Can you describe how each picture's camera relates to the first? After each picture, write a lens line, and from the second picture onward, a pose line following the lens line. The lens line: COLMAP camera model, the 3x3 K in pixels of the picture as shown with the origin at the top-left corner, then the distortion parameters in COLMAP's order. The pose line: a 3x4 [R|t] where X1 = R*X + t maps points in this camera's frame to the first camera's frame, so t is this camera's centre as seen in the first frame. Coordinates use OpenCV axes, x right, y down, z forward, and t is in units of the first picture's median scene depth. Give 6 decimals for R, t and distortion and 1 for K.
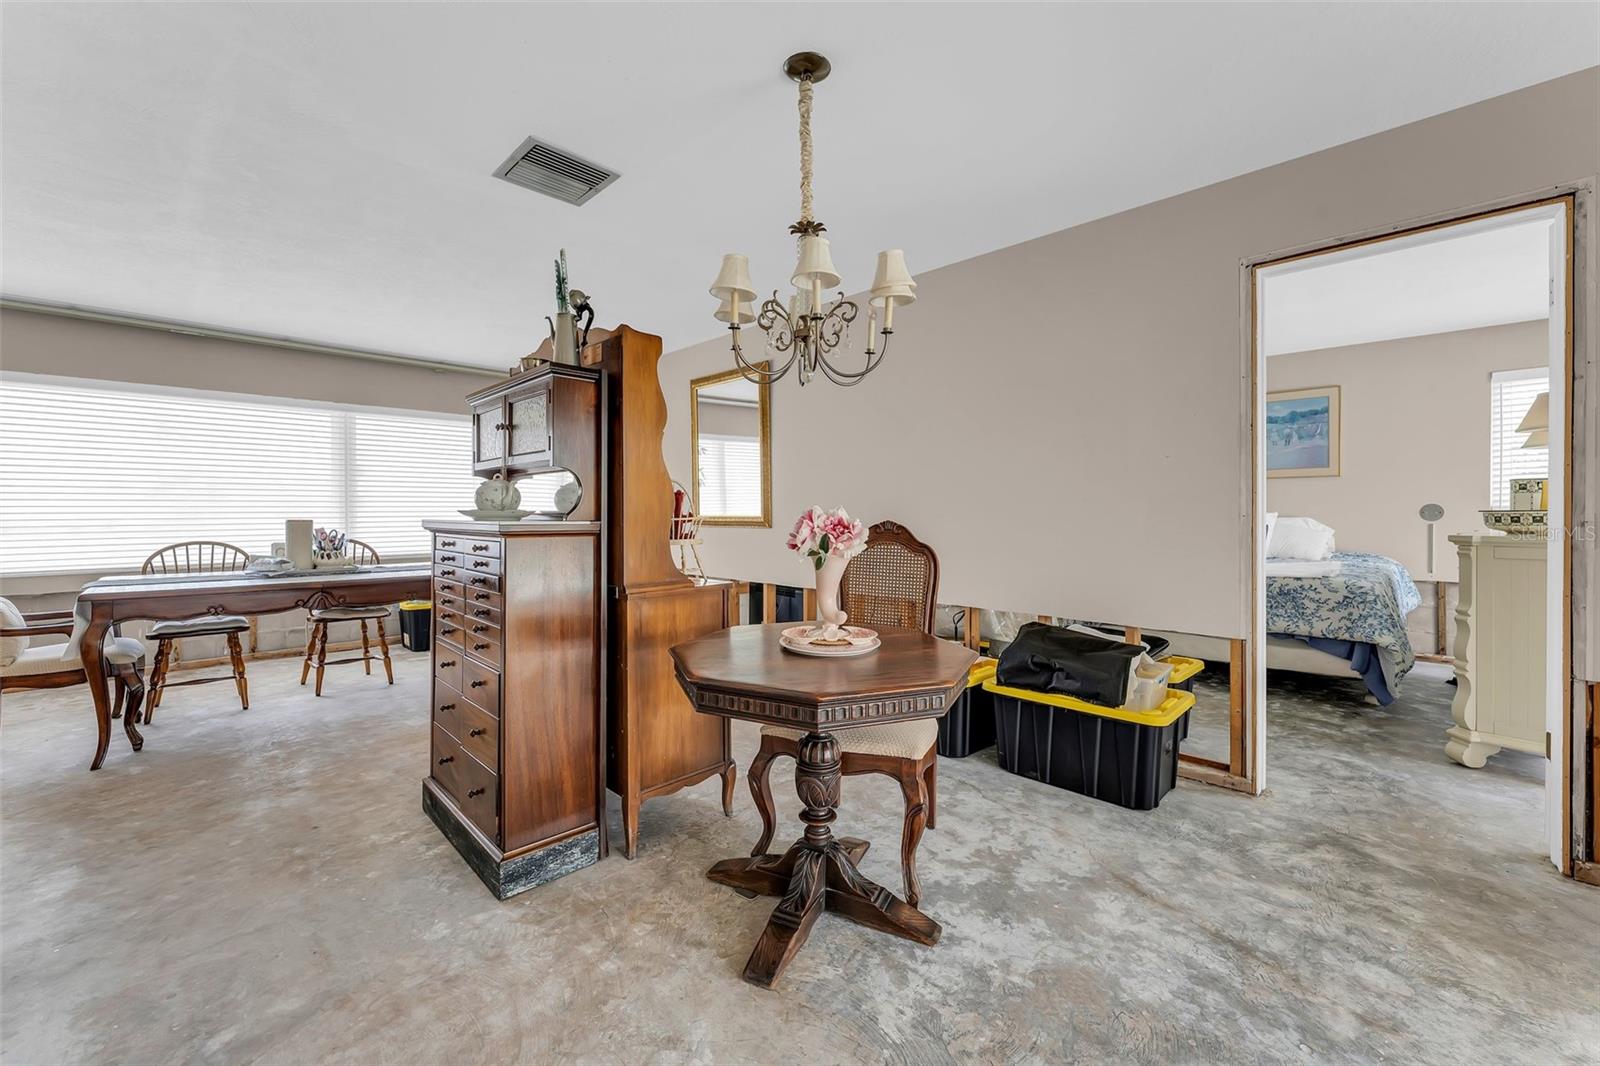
lens RADIAL K [[644.4, 0, 801.4], [0, 644.4, 511.1], [0, 0, 1]] dist [0.000397, -0.000095]
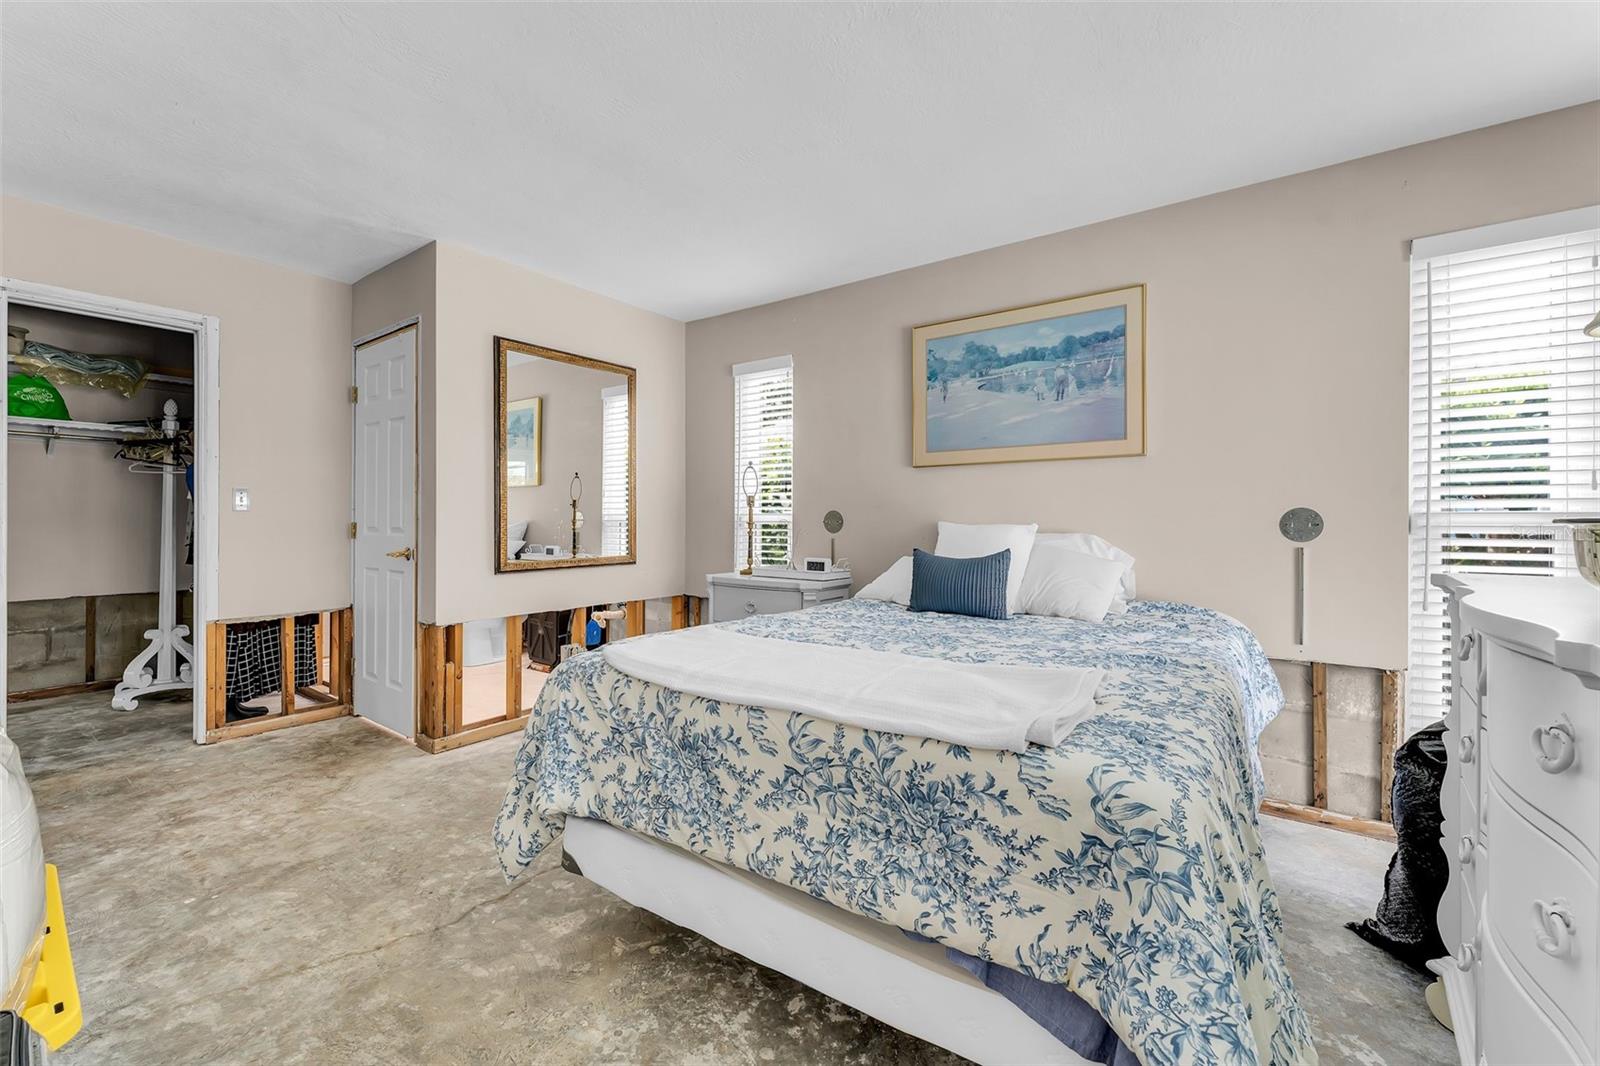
lens RADIAL K [[644.4, 0, 802.1], [0, 644.4, 522.7], [0, 0, 1]] dist [0.000397, -0.000095]
pose [[0.986994, 0.001929, 0.160743, 0.510938], [-0.001776, 0.999998, -0.001096, 0.001799], [-0.160744, 0.000796, 0.986996, 0.564767]]
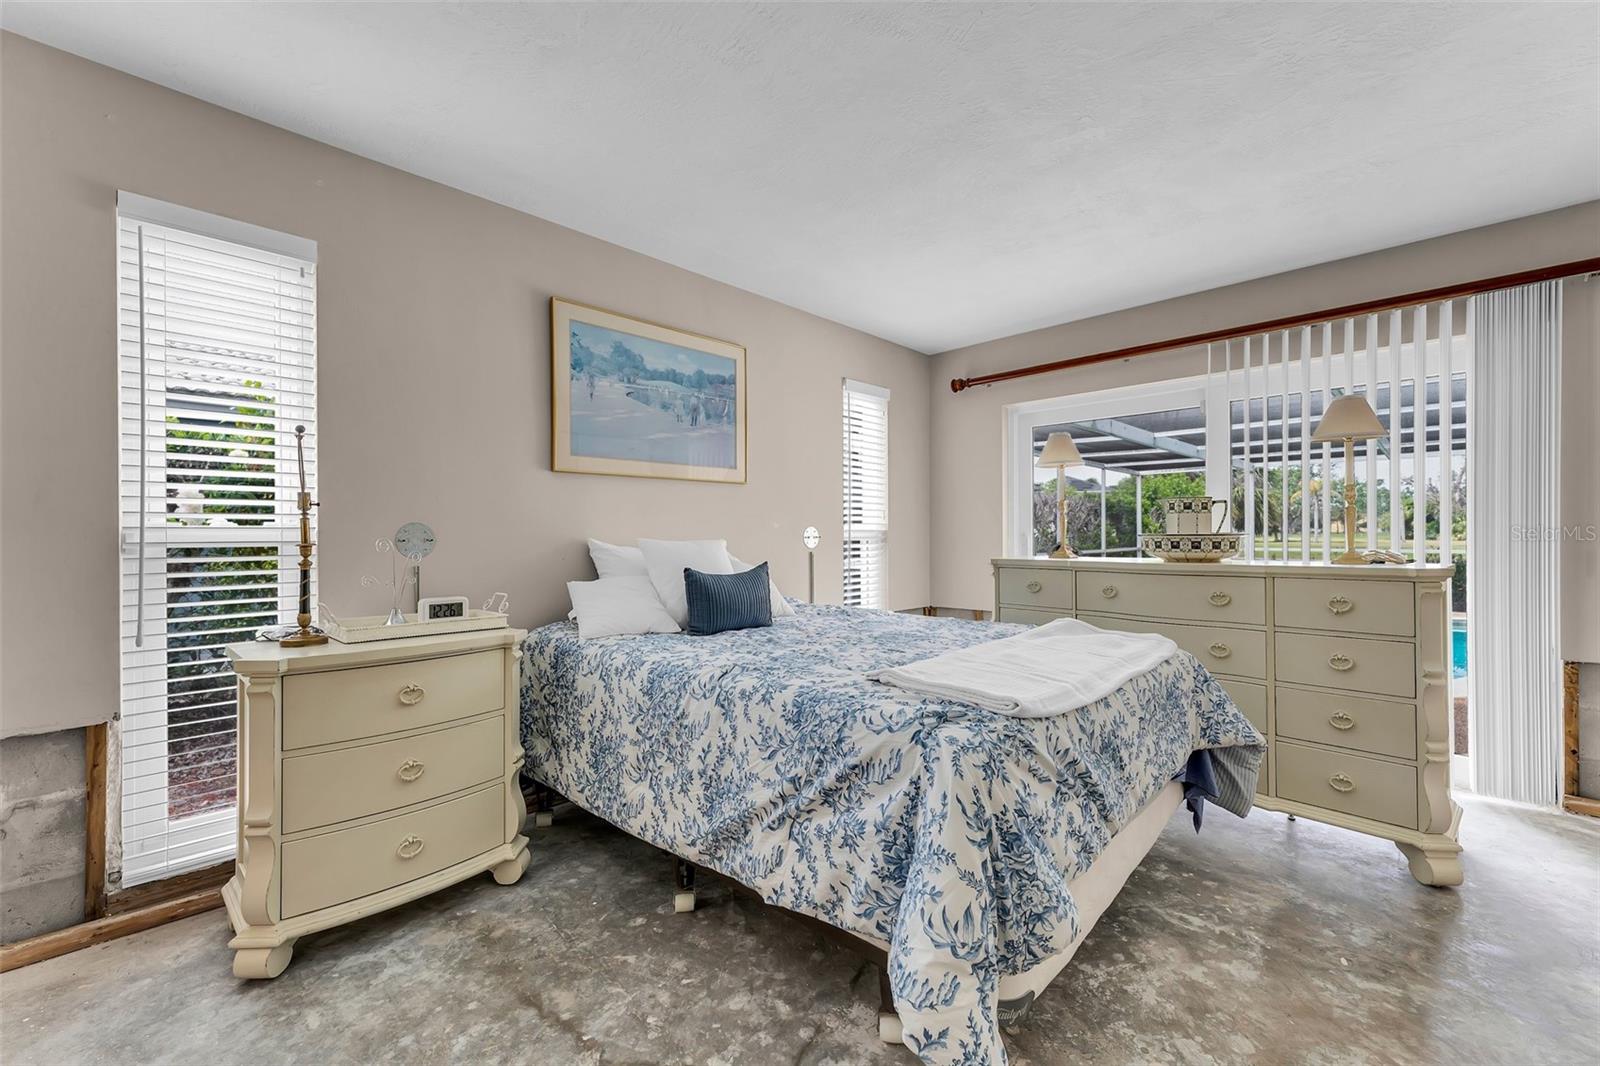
lens RADIAL K [[644.4, 0, 798.3], [0, 644.4, 532.3], [0, 0, 1]] dist [0.000397, -0.000095]
pose [[-0.000726, 0.000802, 0.999999, 0.186289], [0.007281, 0.999973, -0.000796, -0.003982], [-0.999973, 0.007281, -0.000732, 1.017356]]
